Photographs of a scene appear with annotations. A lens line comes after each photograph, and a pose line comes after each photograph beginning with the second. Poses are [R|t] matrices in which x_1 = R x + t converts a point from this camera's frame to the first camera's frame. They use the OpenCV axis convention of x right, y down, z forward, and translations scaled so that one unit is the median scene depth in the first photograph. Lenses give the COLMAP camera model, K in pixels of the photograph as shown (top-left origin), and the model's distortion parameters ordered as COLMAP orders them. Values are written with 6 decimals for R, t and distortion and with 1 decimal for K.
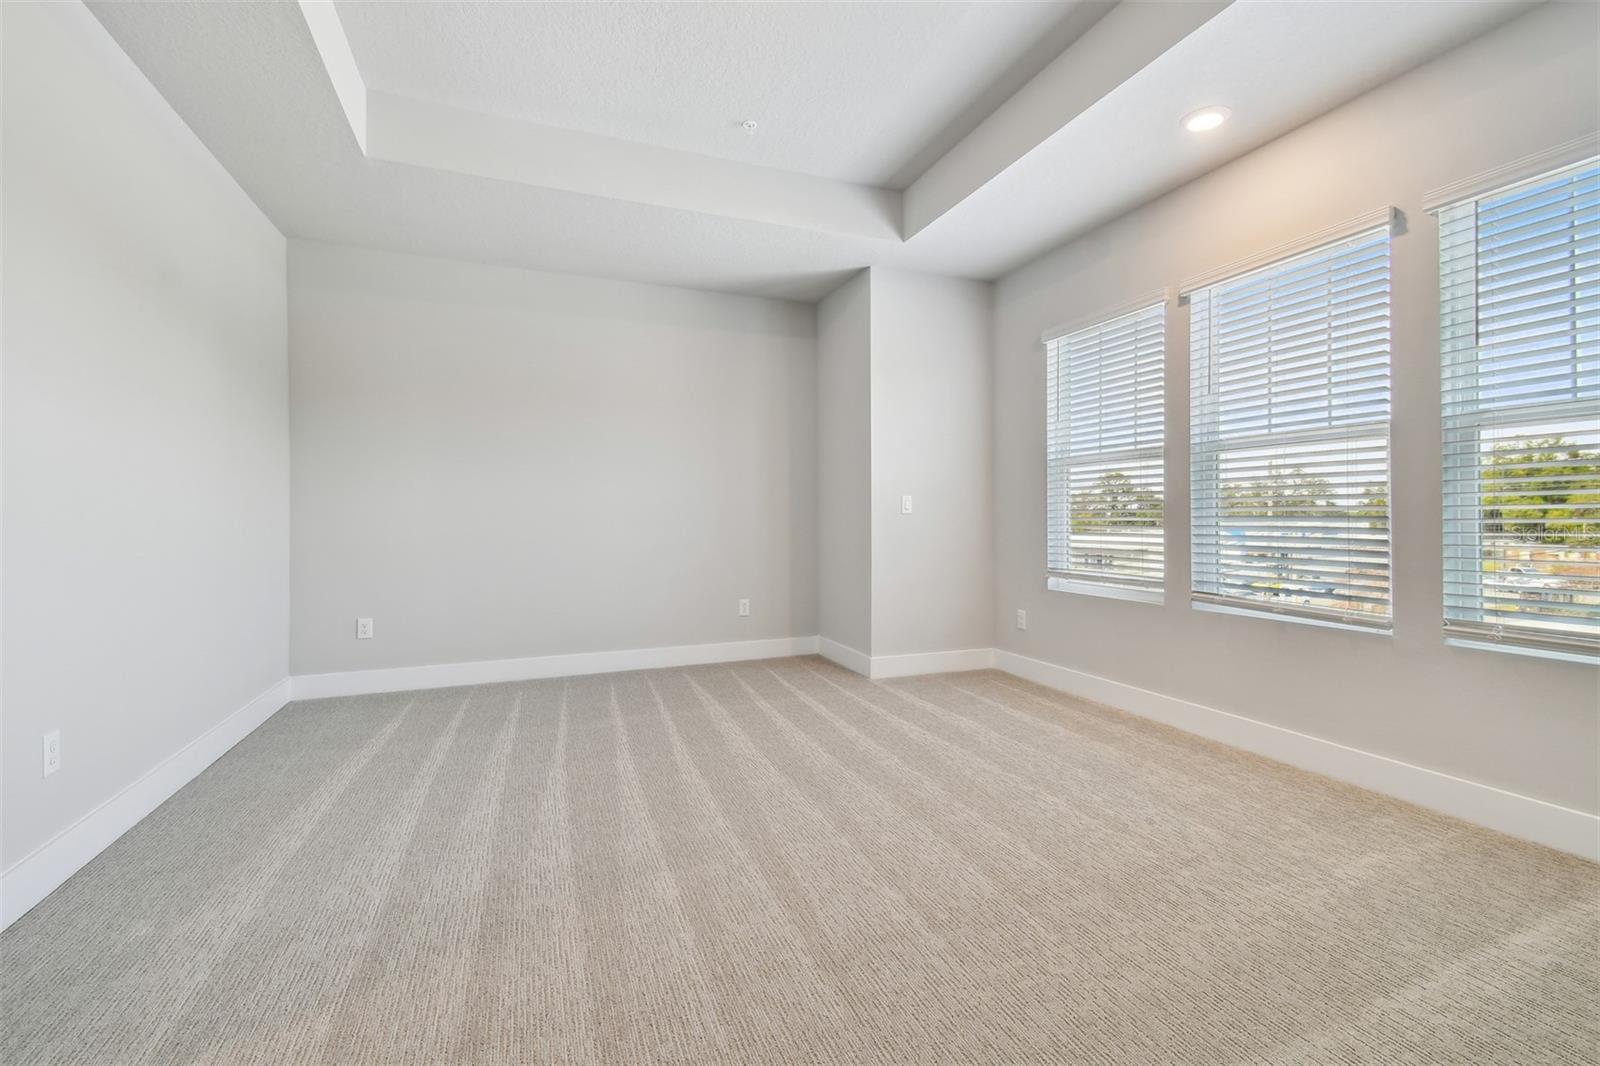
lens RADIAL K [[703.7, 0, 799.7], [0, 703.7, 513.0], [0, 0, 1]] dist [0.042681, -0.020212]
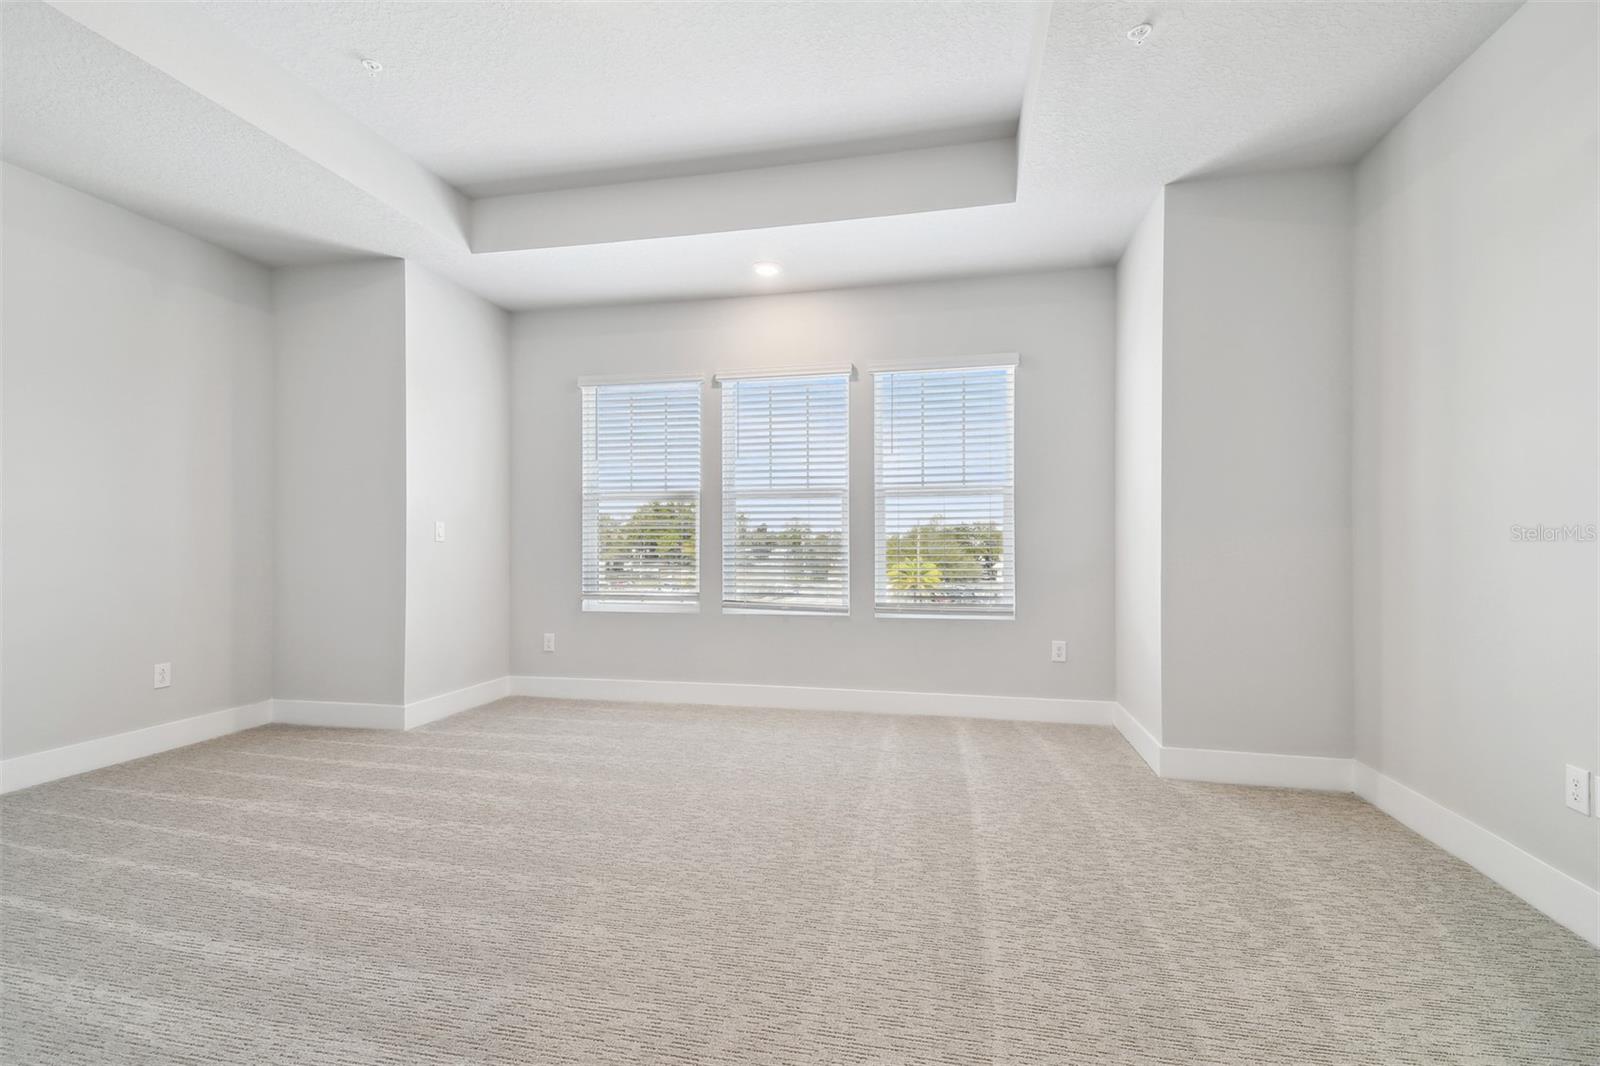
lens RADIAL K [[703.9, 0, 805.3], [0, 703.9, 538.0], [0, 0, 1]] dist [0.054616, -0.029955]
pose [[0.553773, 0.012423, 0.832575, -0.467367], [-0.007816, 0.999922, -0.009721, 0.002304], [-0.832631, -0.001124, 0.553827, 0.123306]]
